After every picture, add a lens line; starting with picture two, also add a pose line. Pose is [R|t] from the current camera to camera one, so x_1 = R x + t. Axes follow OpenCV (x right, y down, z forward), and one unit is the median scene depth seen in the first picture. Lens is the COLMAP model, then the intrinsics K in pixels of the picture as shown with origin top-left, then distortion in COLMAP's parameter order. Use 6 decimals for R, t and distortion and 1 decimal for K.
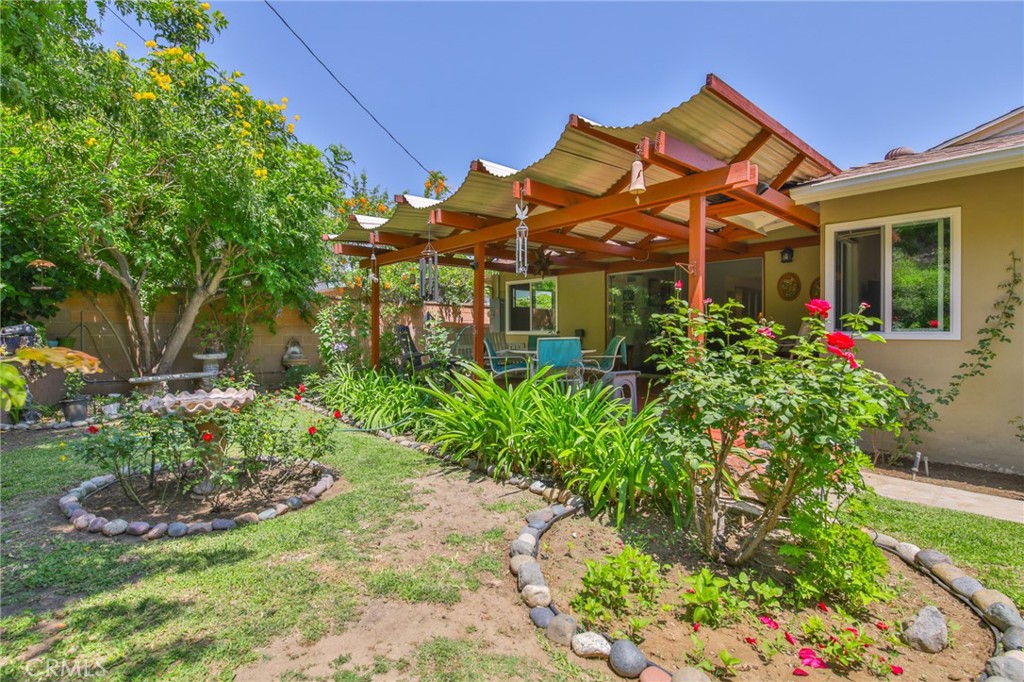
lens RADIAL K [[468.9, 0, 512.8], [0, 468.9, 335.0], [0, 0, 1]] dist [-0.003230, -0.008979]
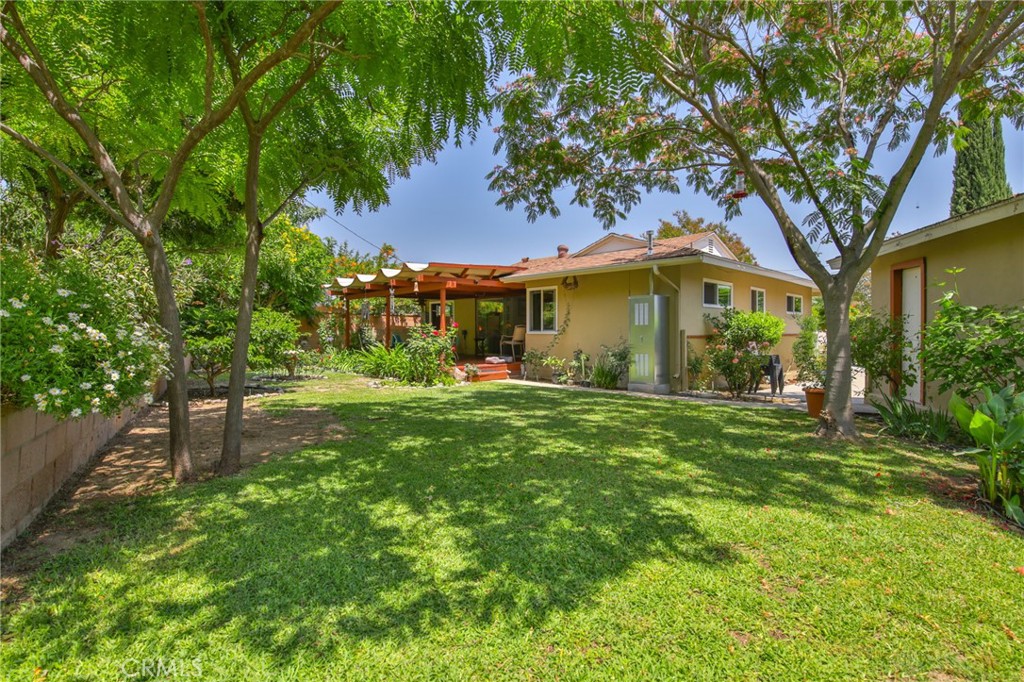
lens RADIAL K [[468.9, 0, 512.8], [0, 468.9, 335.0], [0, 0, 1]] dist [-0.003230, -0.008979]
pose [[0.999861, -0.001402, 0.016621, 0.408999], [0.001411, 0.999999, -0.000572, 0.009394], [-0.016621, 0.000596, 0.999862, -1.098404]]
